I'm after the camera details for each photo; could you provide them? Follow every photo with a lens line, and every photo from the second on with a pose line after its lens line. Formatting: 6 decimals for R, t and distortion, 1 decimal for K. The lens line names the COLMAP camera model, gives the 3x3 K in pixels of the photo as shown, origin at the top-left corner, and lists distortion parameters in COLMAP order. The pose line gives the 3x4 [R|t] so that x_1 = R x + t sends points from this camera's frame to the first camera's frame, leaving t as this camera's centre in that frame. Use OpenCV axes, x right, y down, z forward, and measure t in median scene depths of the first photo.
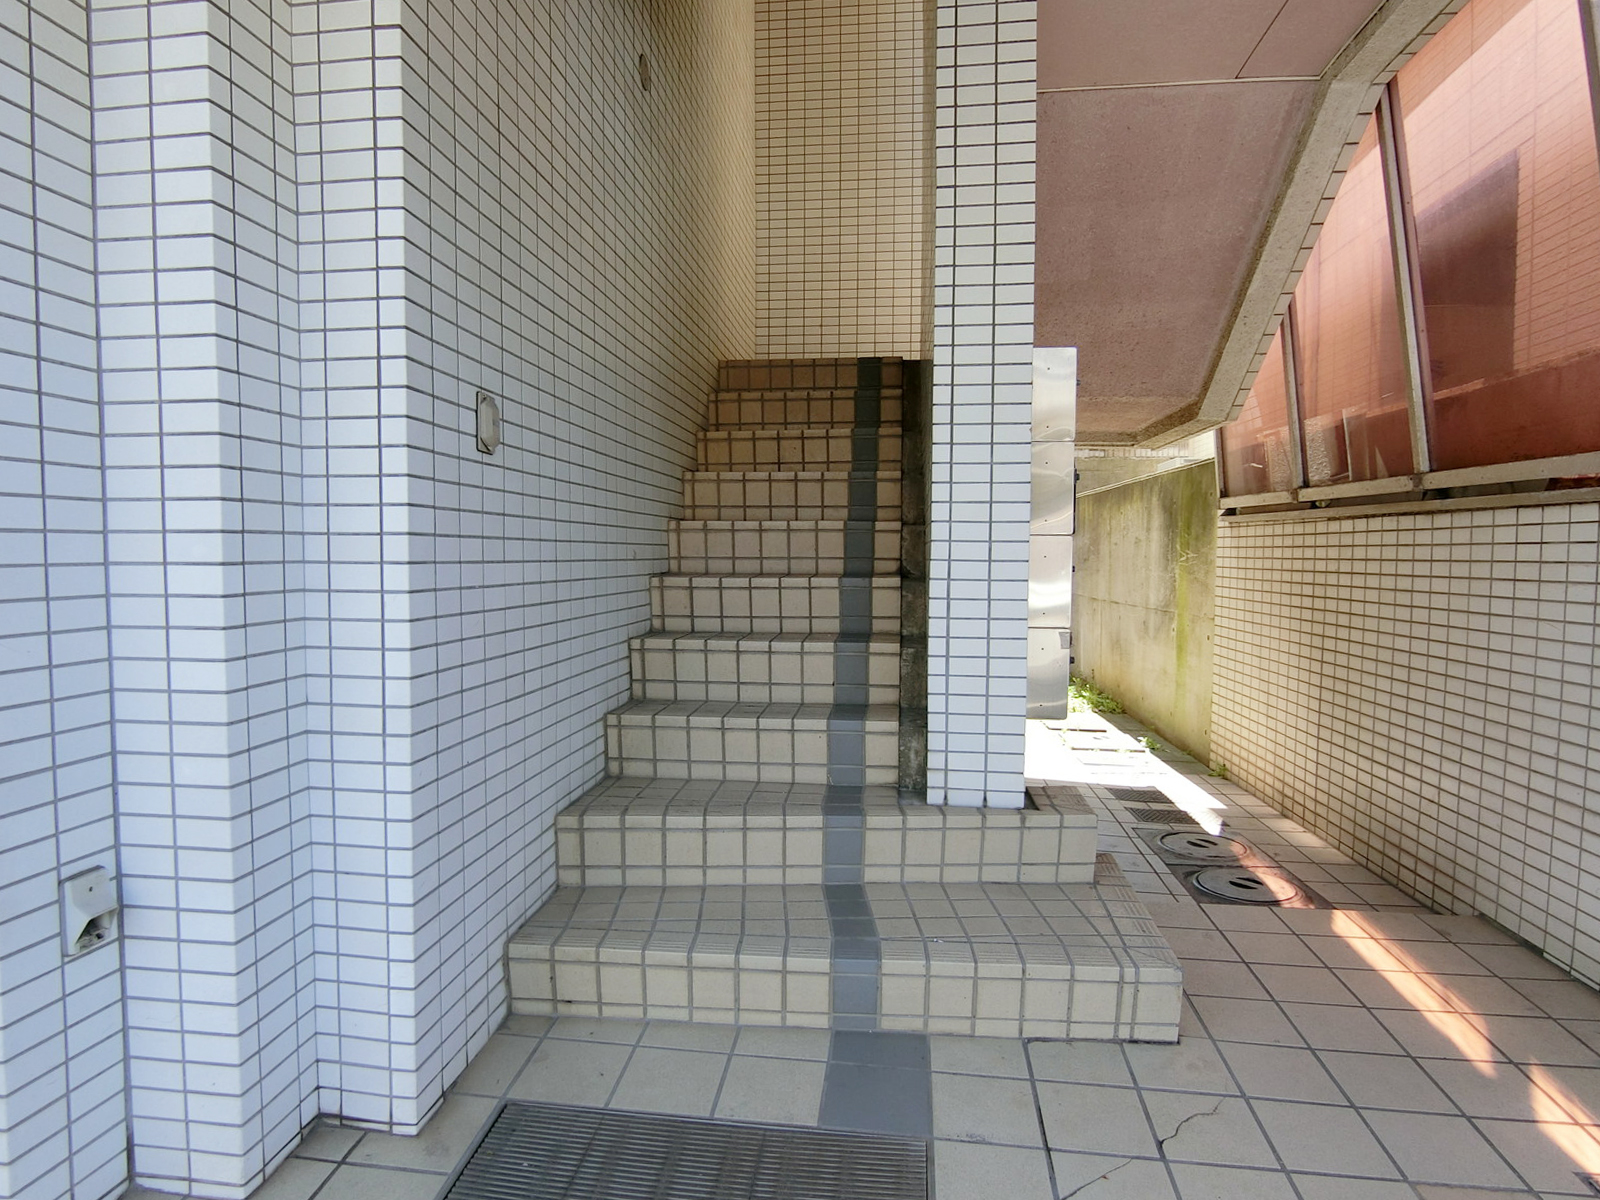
lens RADIAL K [[955.4, 0, 797.4], [0, 955.4, 594.6], [0, 0, 1]] dist [-0.003379, -0.009118]
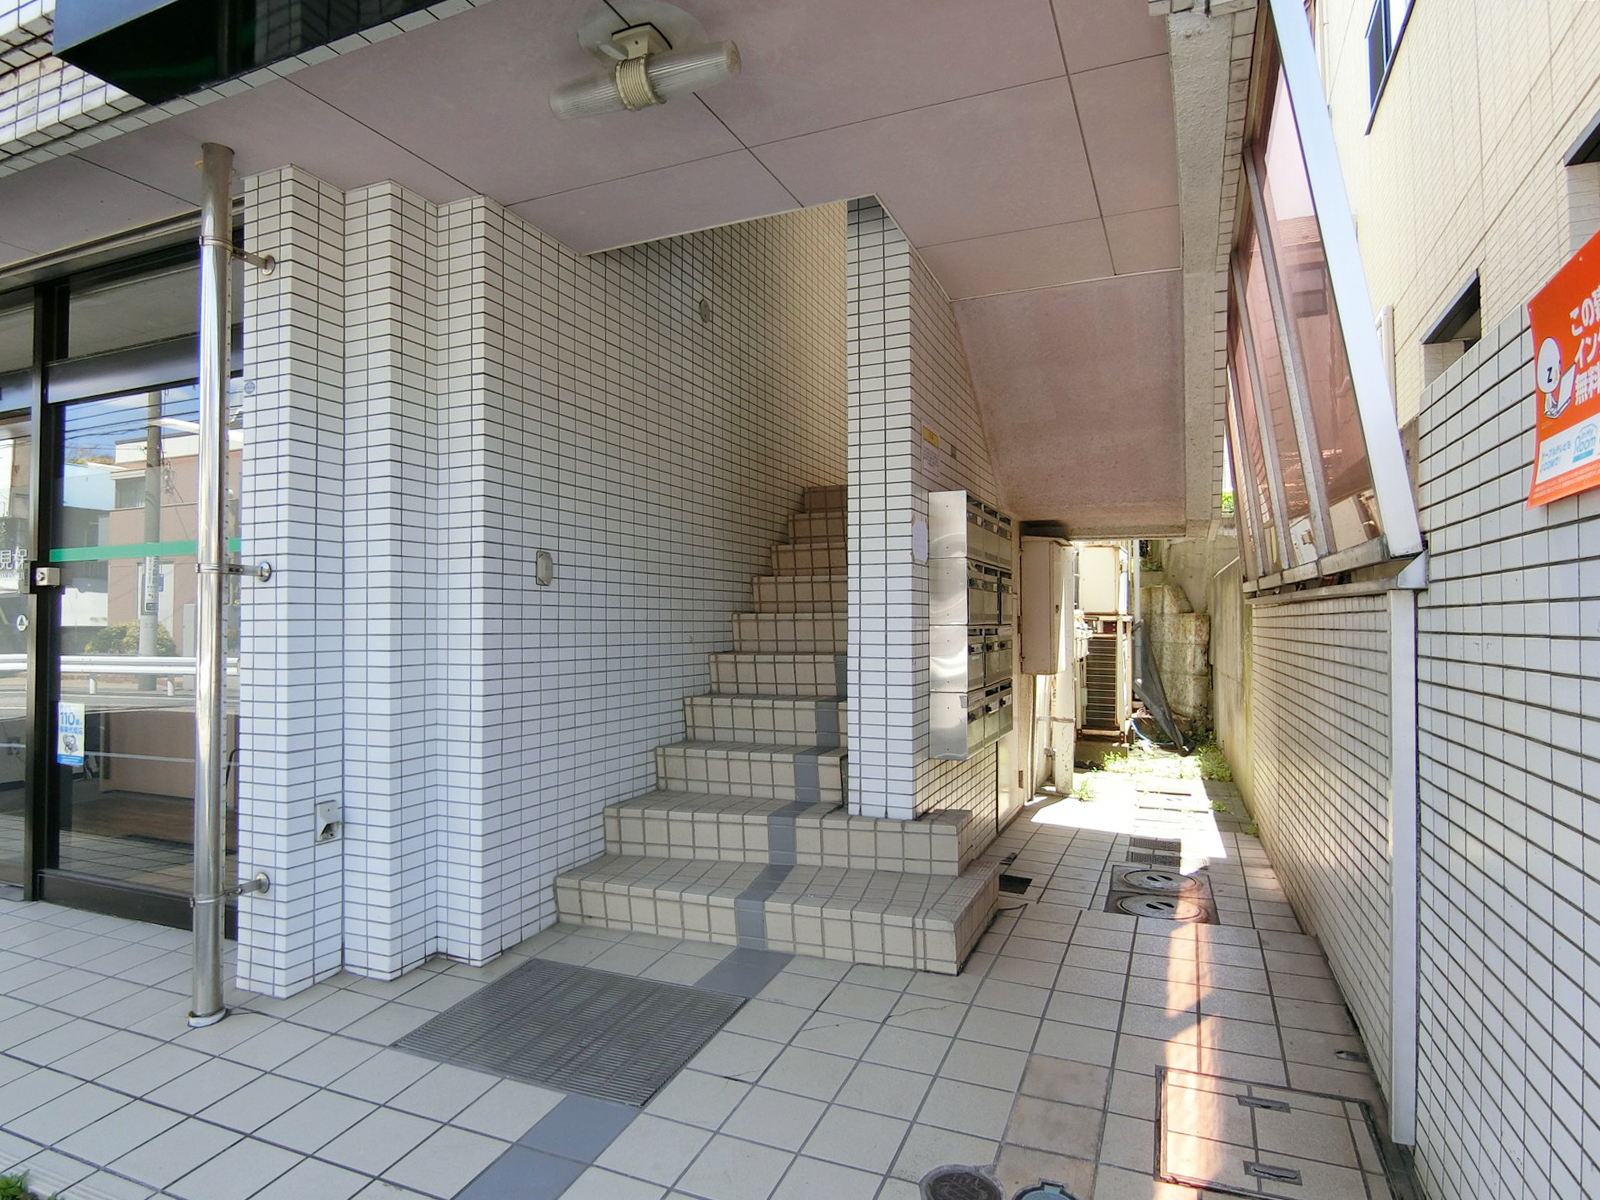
lens RADIAL K [[955.4, 0, 797.4], [0, 955.4, 594.6], [0, 0, 1]] dist [-0.003379, -0.009118]
pose [[0.958611, -0.017162, -0.284203, 0.552473], [-0.004240, 0.997211, -0.074518, -0.002850], [0.284689, 0.072639, 0.955864, -0.481207]]
